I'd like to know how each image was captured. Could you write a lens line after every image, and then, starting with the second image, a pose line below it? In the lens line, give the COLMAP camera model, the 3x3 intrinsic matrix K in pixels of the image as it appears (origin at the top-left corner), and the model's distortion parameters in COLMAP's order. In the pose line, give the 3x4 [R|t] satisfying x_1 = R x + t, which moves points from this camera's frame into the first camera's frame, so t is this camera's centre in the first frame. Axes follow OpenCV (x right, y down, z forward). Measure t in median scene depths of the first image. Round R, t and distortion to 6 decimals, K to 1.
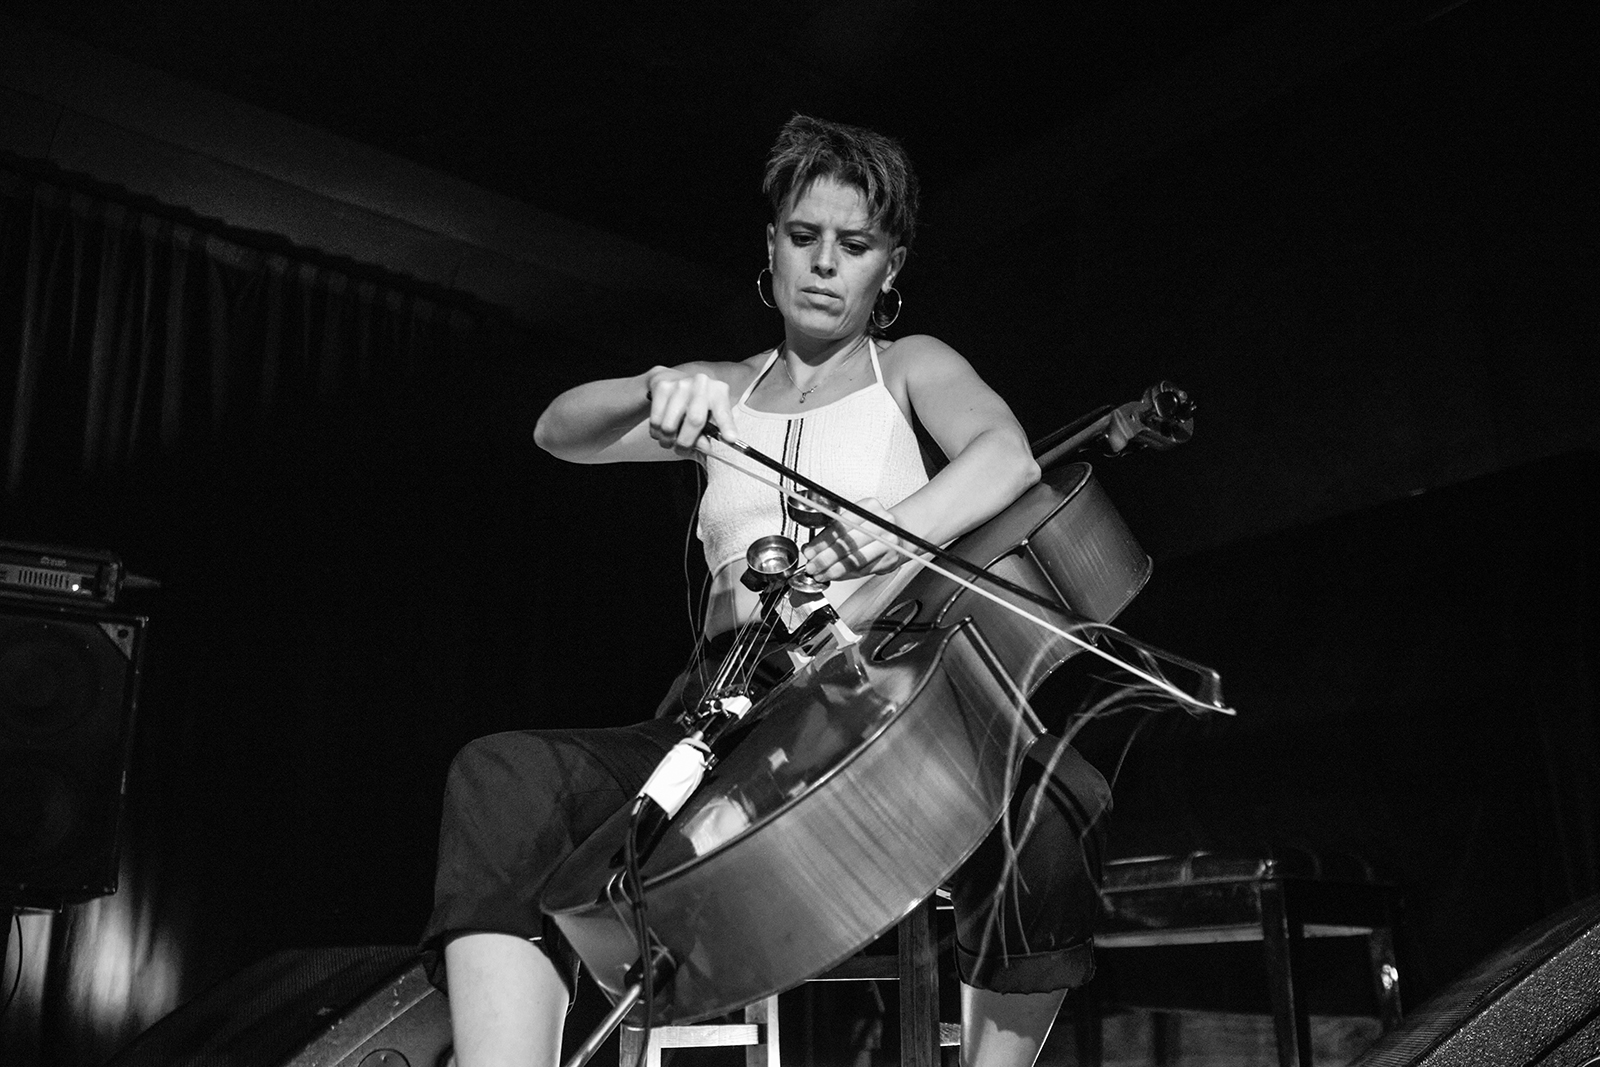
lens RADIAL K [[1609.7, 0, 822.6], [0, 1609.7, 524.2], [0, 0, 1]] dist [0.000287, 0.000000]
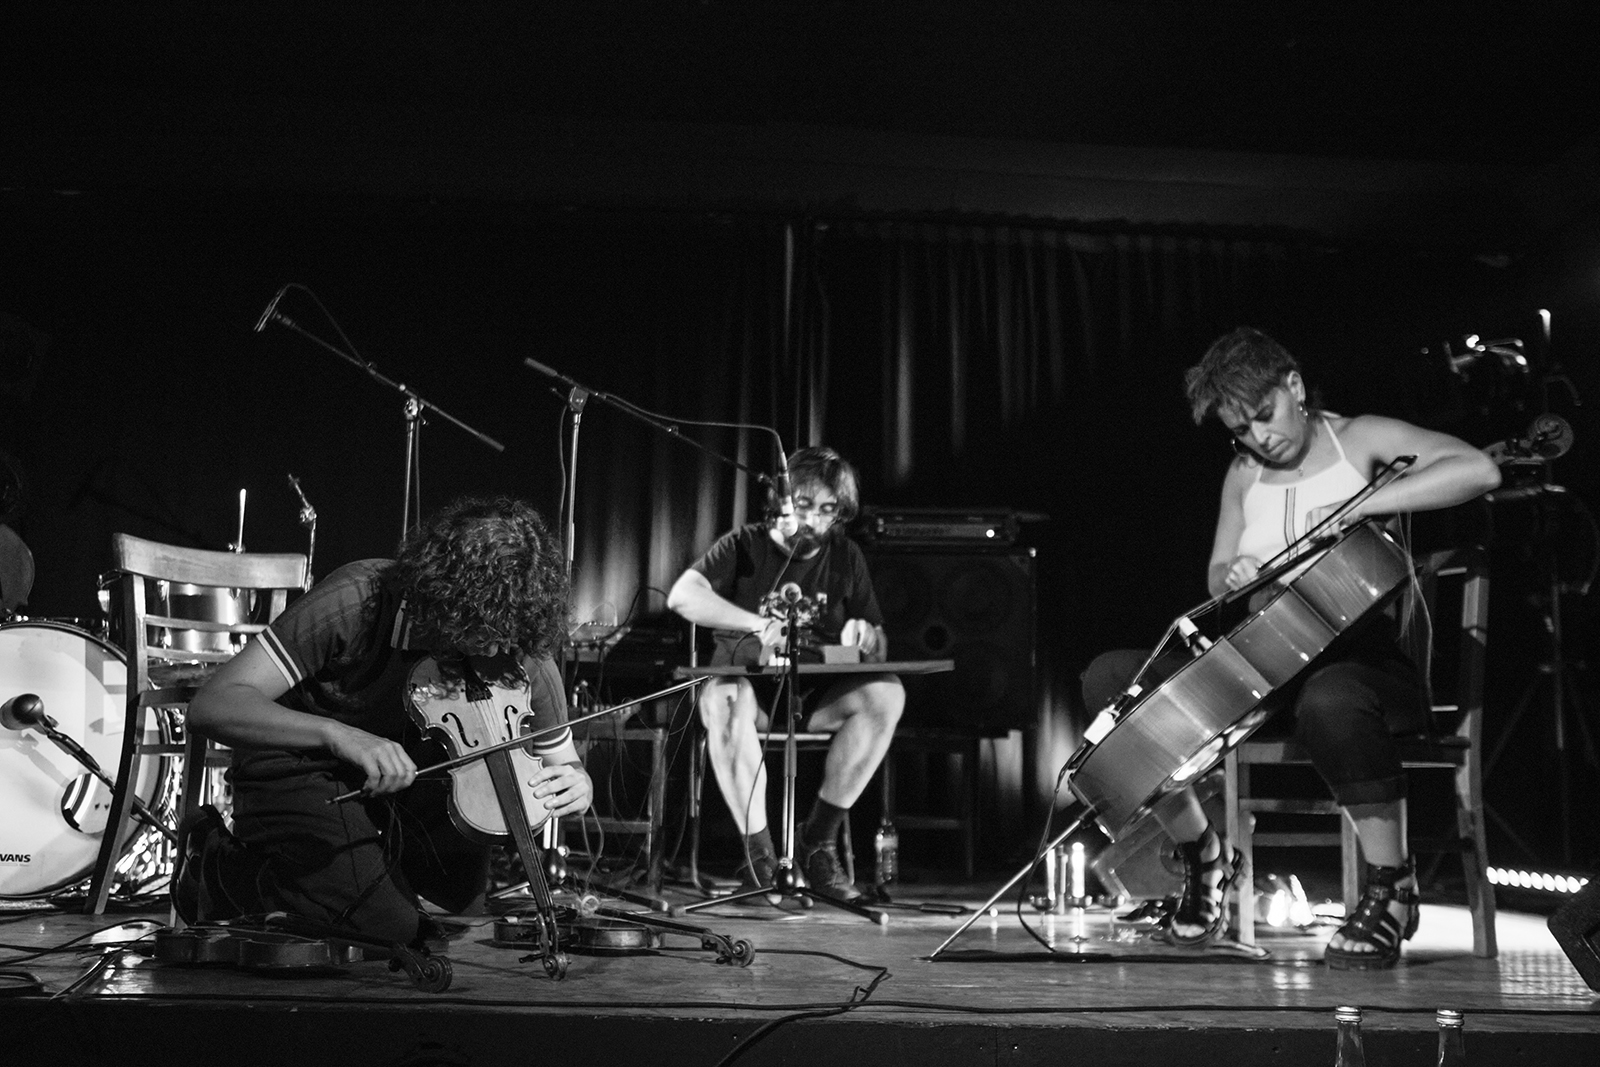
lens RADIAL K [[1609.7, 0, 795.8], [0, 1609.7, 537.6], [0, 0, 1]] dist [0.000287, 0.000000]
pose [[0.805236, -0.064423, -0.589444, 0.399040], [0.150193, 0.983822, 0.097652, -0.184615], [0.573617, -0.167163, 0.801885, -0.464707]]
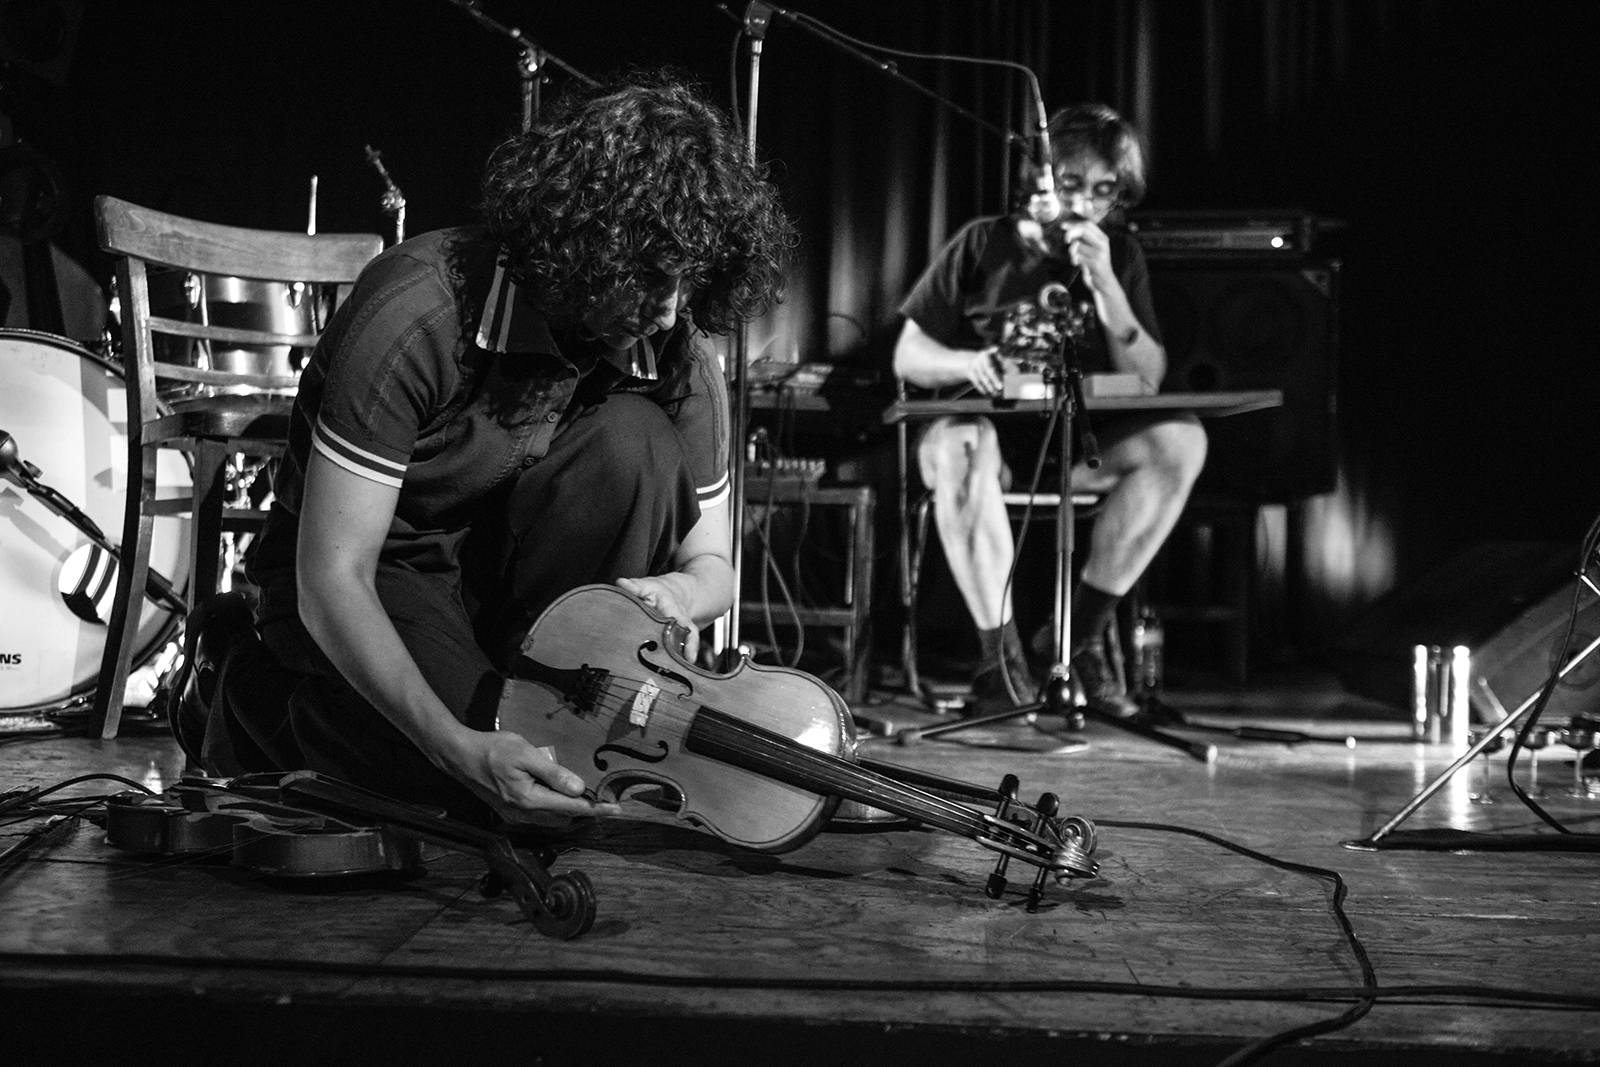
lens RADIAL K [[1609.7, 0, 782.2], [0, 1609.7, 532.3], [0, 0, 1]] dist [0.000287, 0.000000]
pose [[0.745409, 0.014995, -0.666438, 0.075520], [0.168895, 0.962878, 0.210573, -0.090024], [0.644856, -0.269521, 0.715206, -0.186969]]
